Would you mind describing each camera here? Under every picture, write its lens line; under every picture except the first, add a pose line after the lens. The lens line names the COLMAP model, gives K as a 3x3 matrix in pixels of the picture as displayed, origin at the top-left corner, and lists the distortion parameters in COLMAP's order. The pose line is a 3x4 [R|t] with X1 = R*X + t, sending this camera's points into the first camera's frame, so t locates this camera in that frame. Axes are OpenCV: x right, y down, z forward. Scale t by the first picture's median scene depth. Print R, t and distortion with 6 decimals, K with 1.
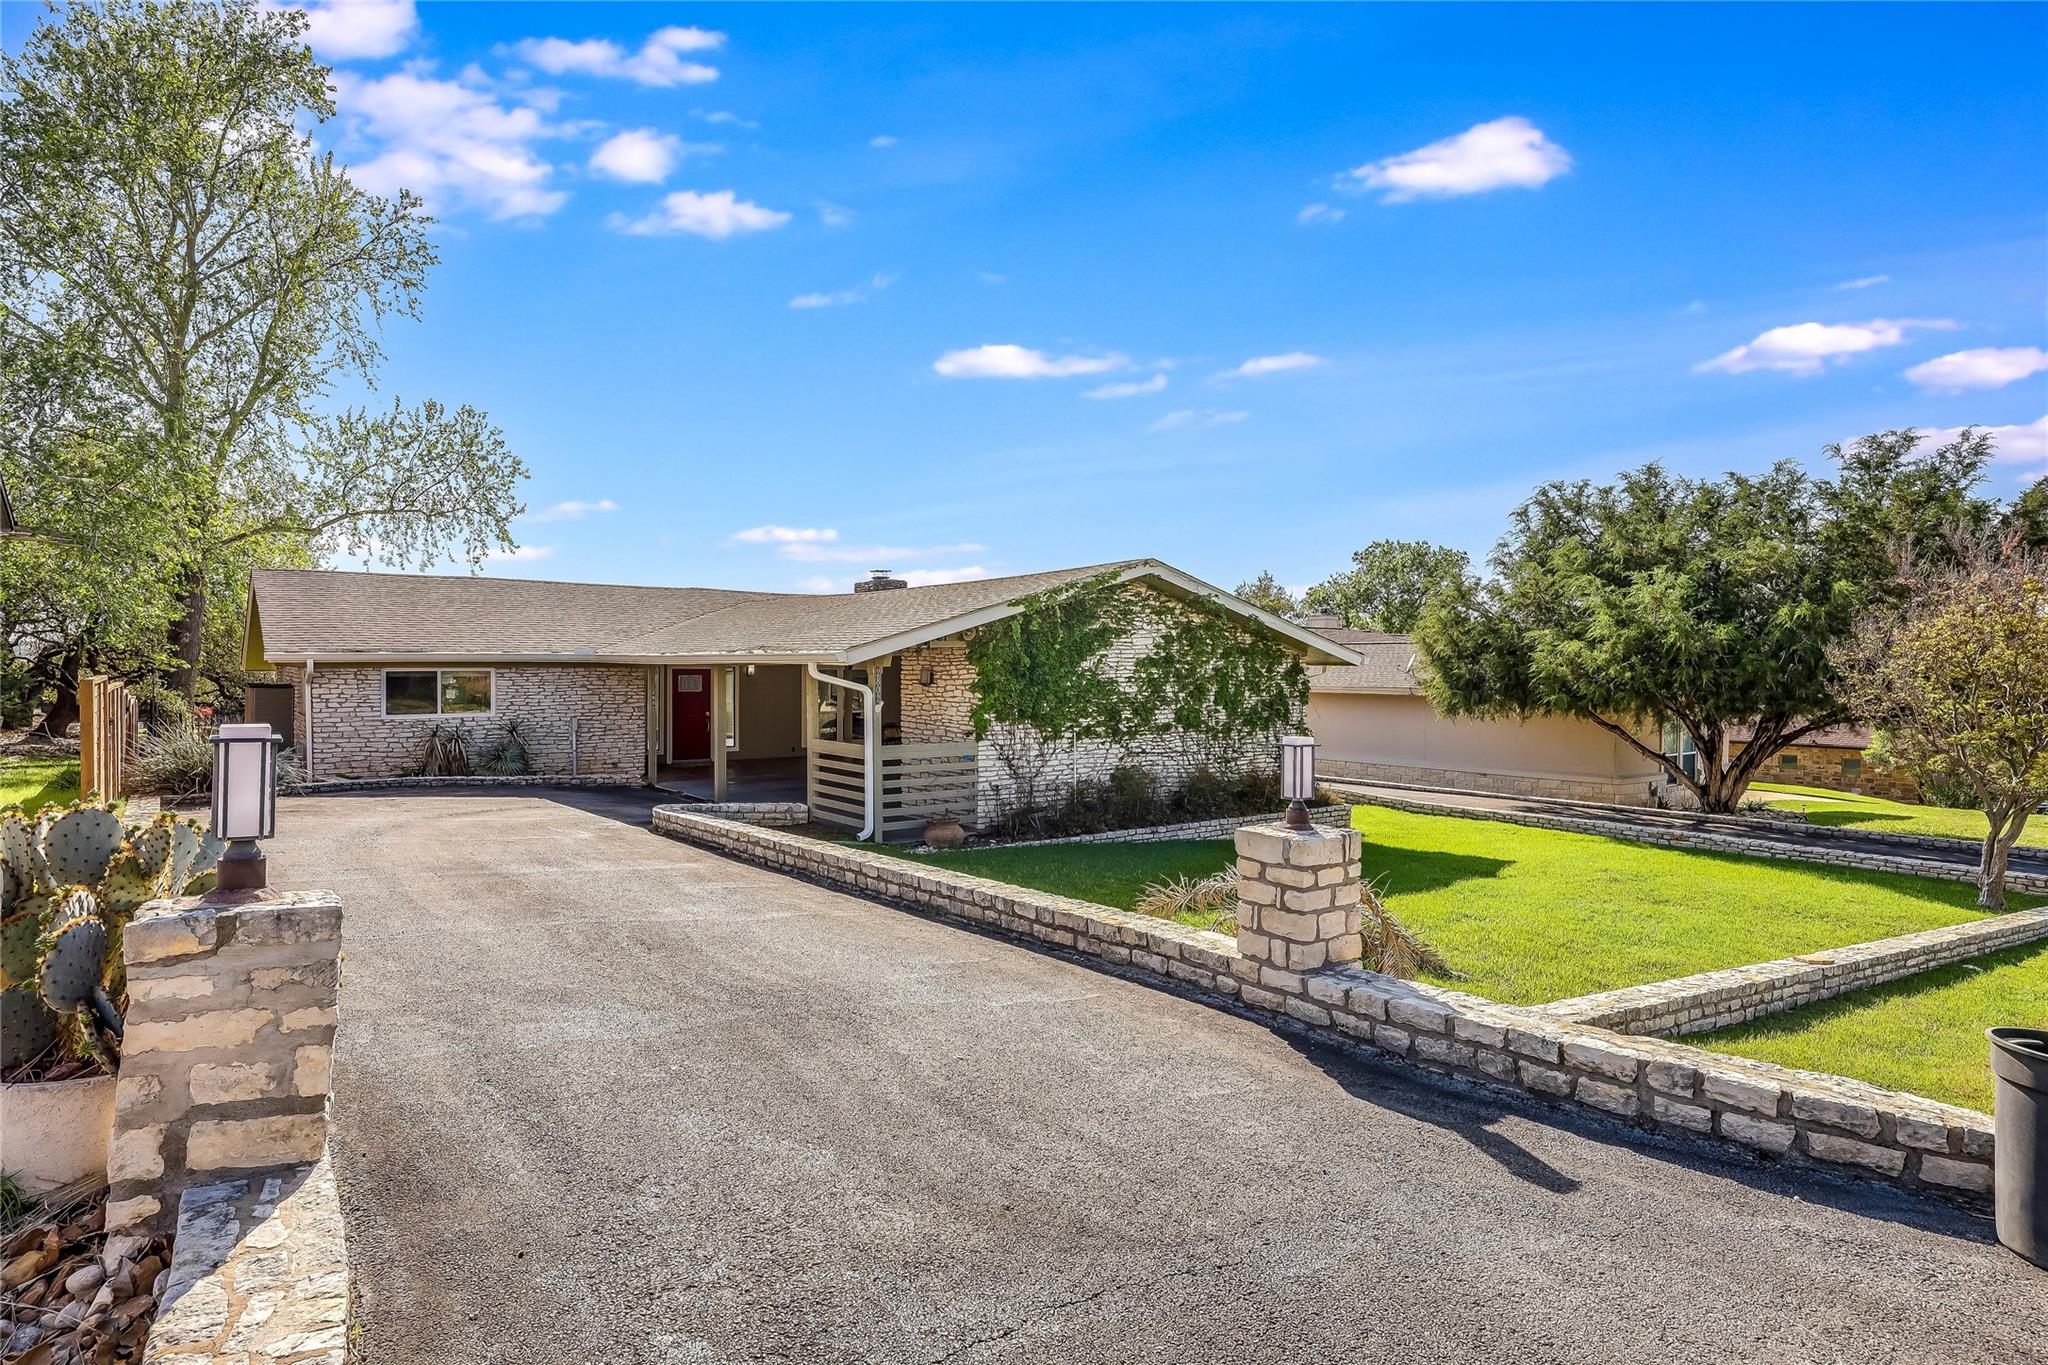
lens RADIAL K [[1088.7, 0, 1024.0], [0, 1088.7, 682.5], [0, 0, 1]] dist [0.001691, 0.000141]
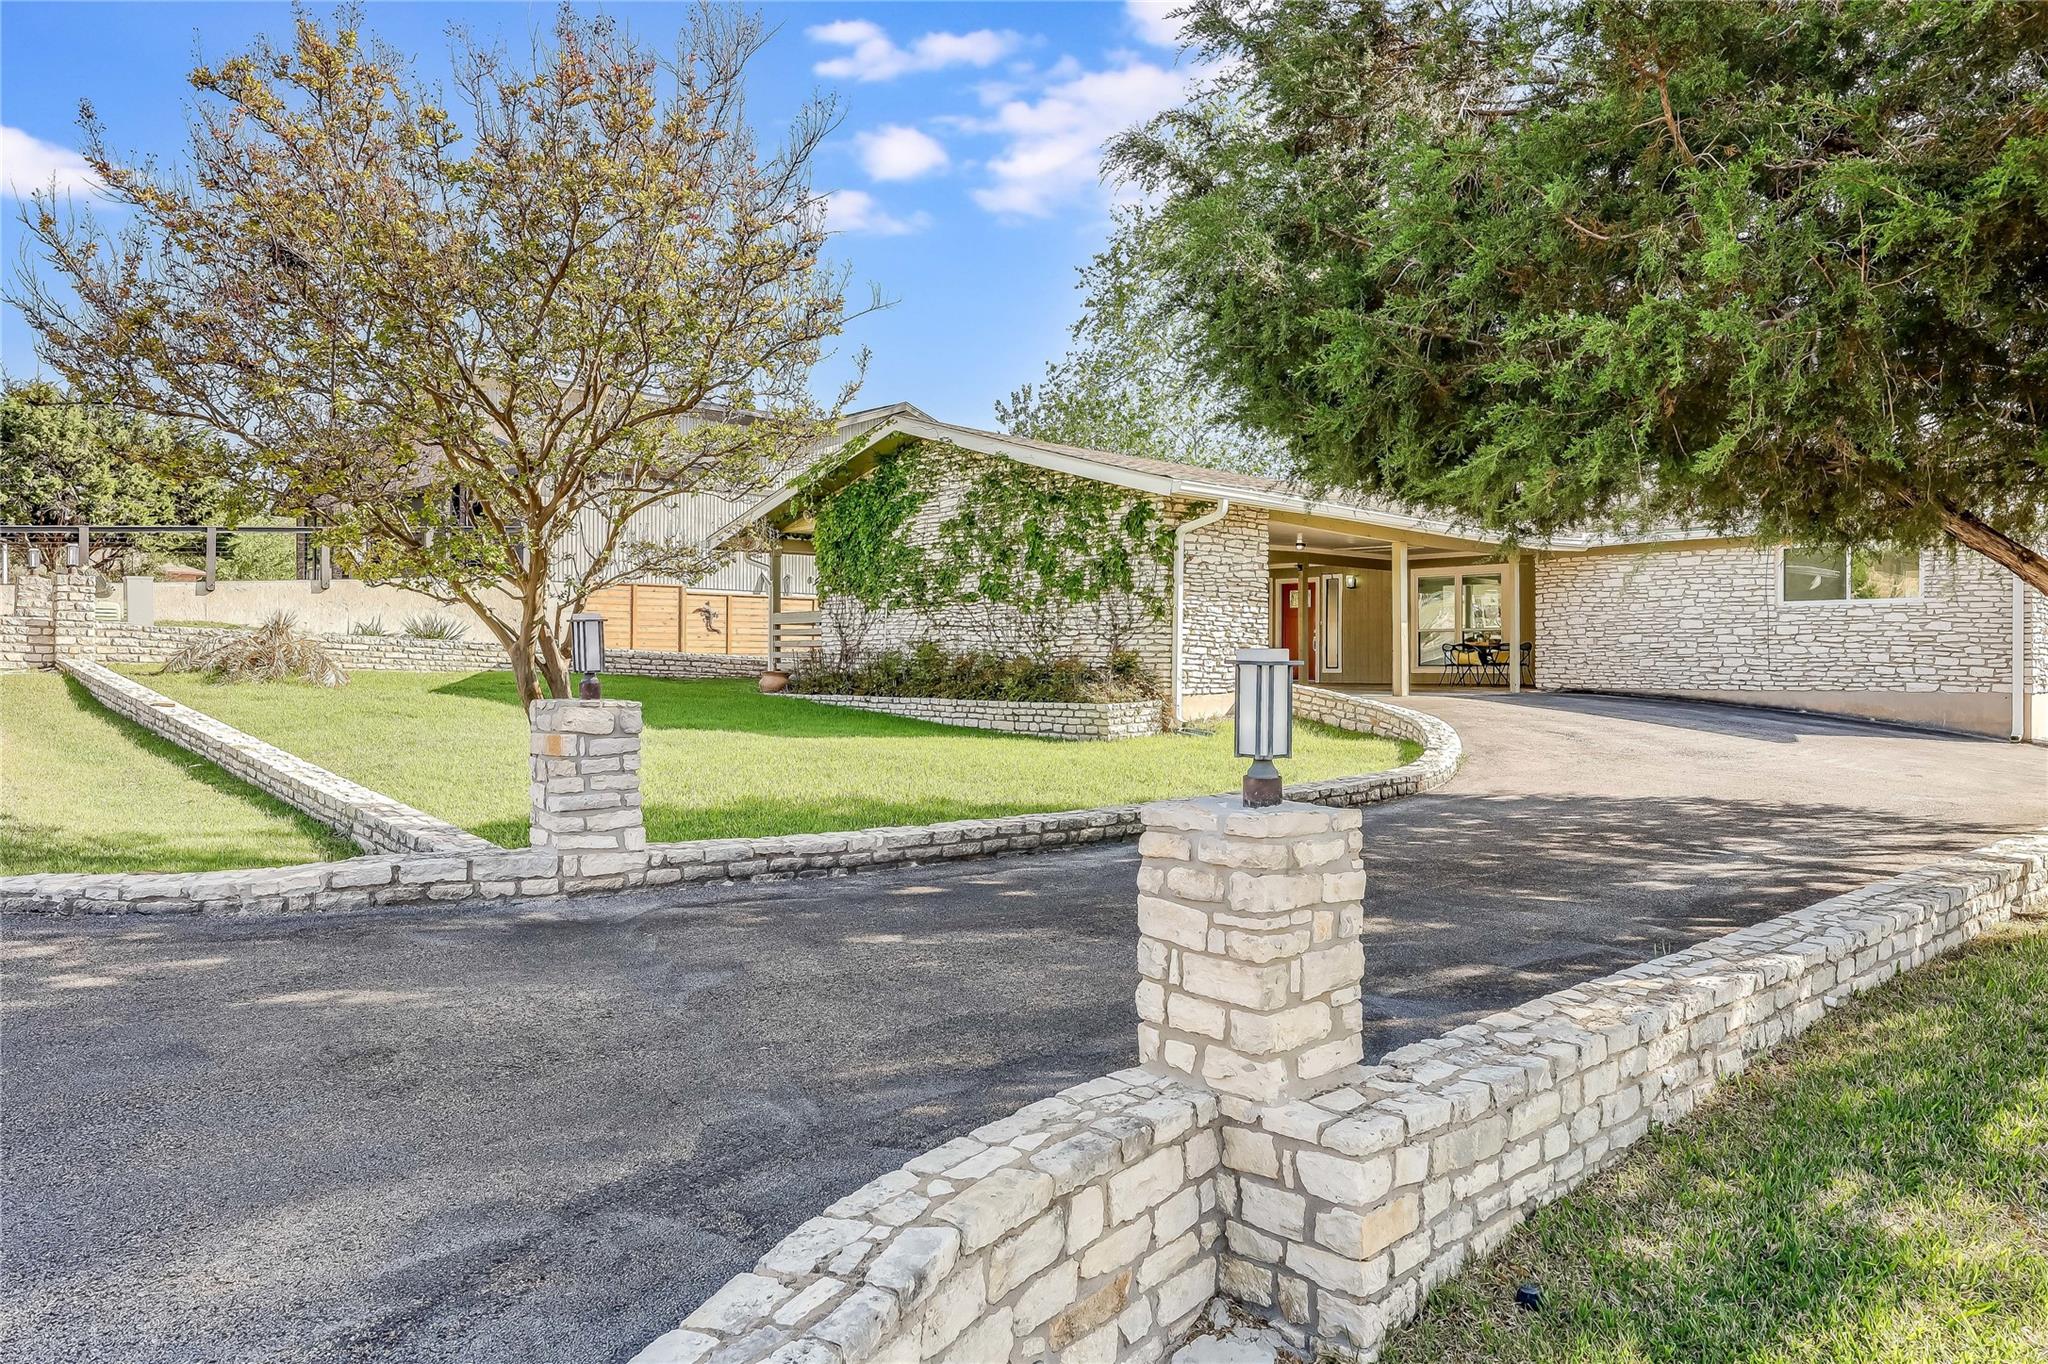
lens RADIAL K [[1409.5, 0, 1024.0], [0, 1409.5, 682.0], [0, 0, 1]] dist [0.001020, 0.000890]
pose [[0.100068, 0.007096, -0.994955, 1.306006], [-0.019249, 0.999801, 0.005194, 0.106047], [0.994794, 0.018632, 0.100185, 0.963741]]
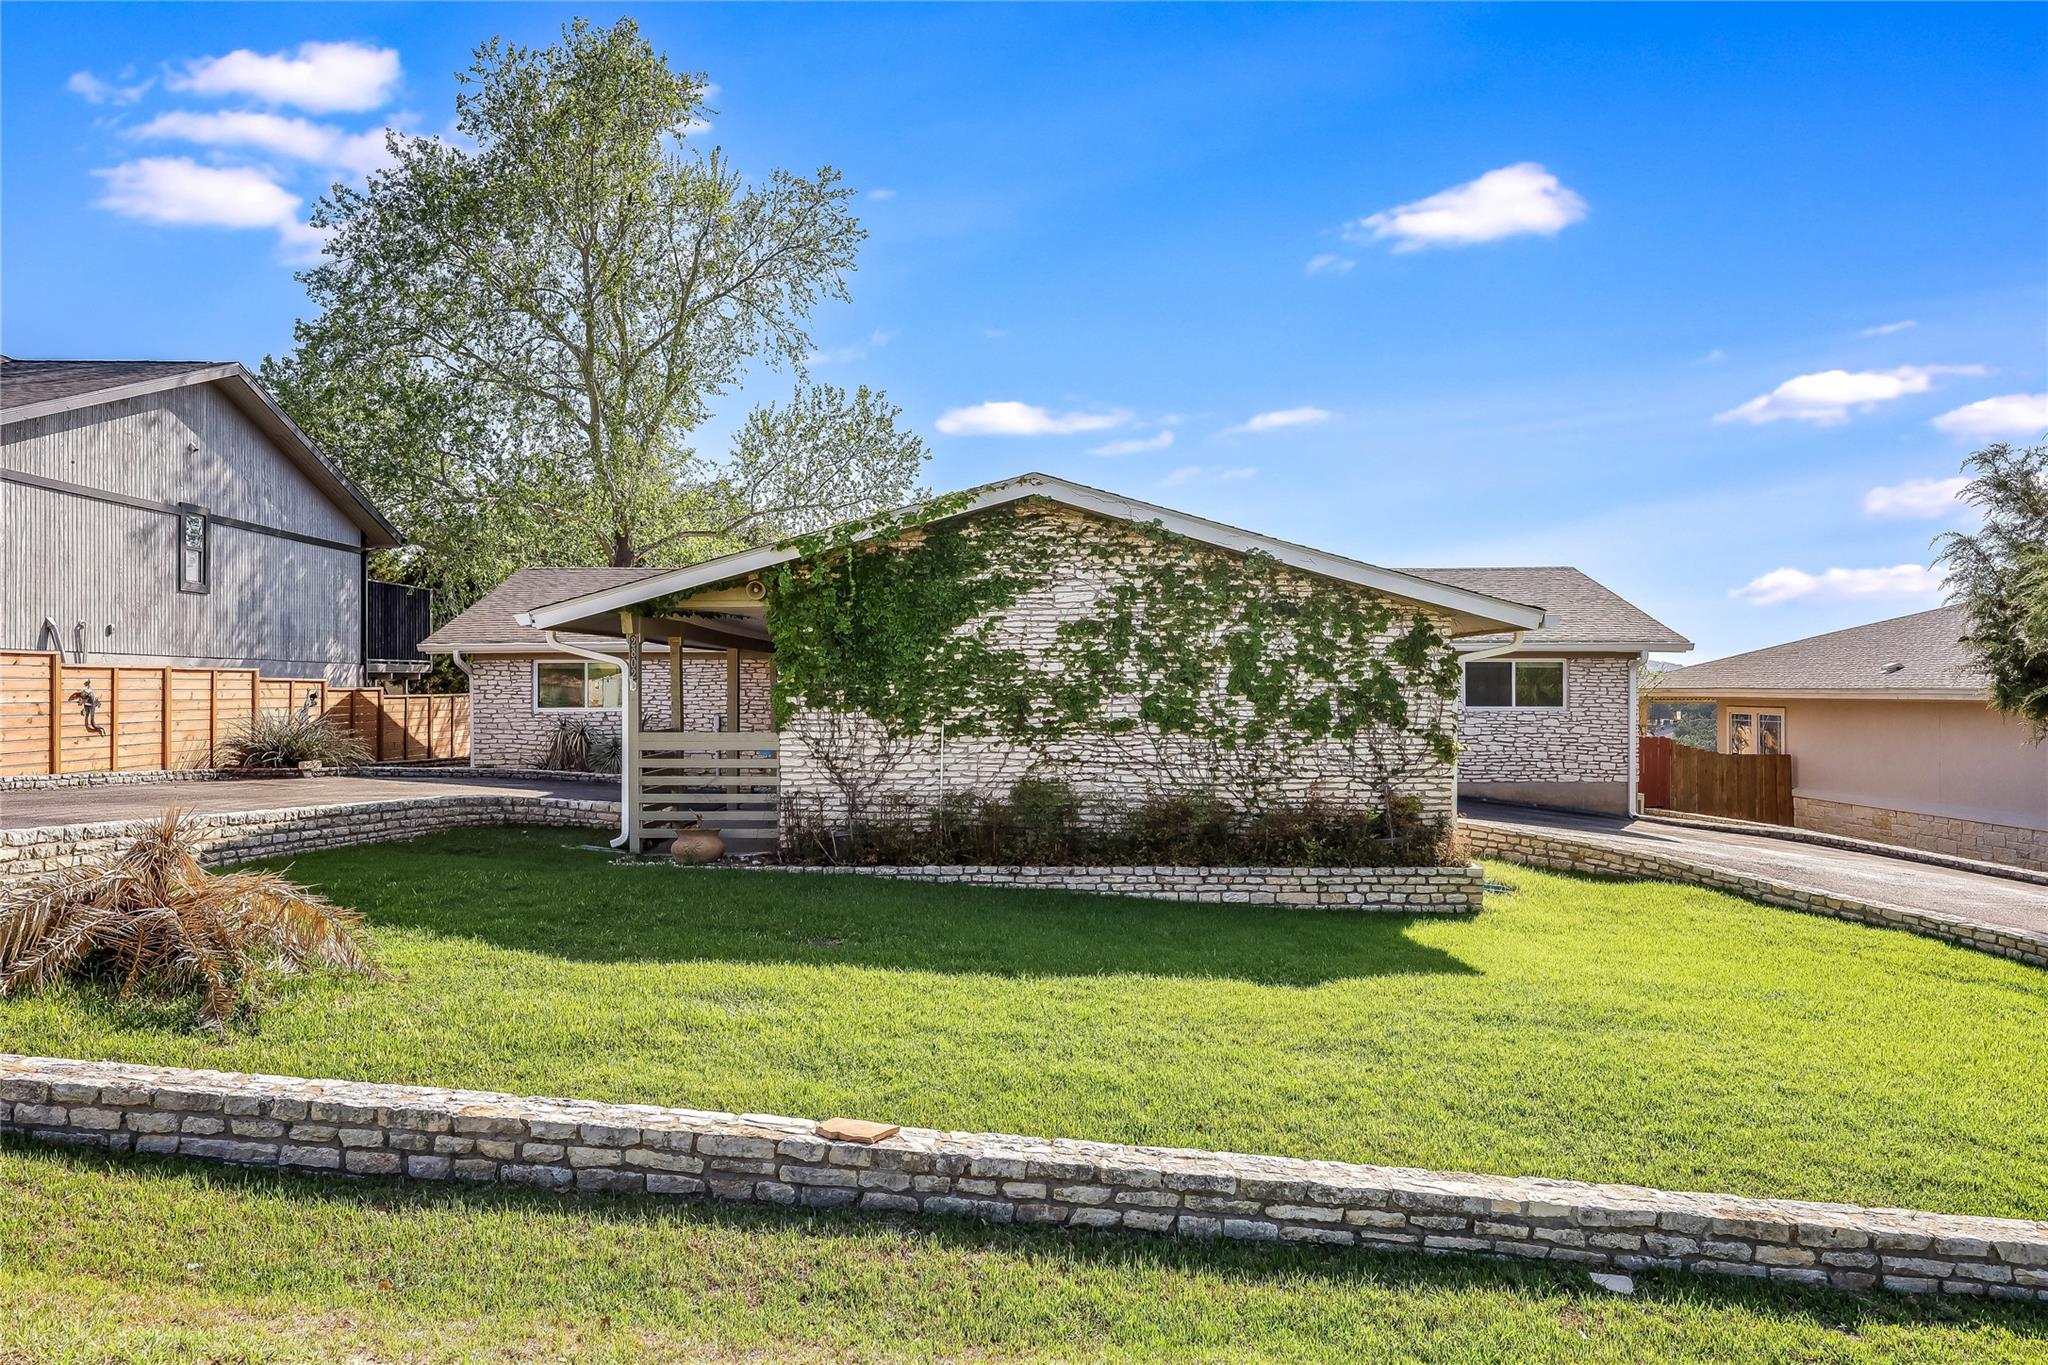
lens RADIAL K [[1409.5, 0, 1024.0], [0, 1409.5, 682.5], [0, 0, 1]] dist [0.001020, 0.000890]
pose [[0.806683, -0.004833, -0.590964, 0.613148], [-0.008142, 0.999781, -0.019291, 0.033444], [0.590928, 0.020374, 0.806467, 0.277870]]
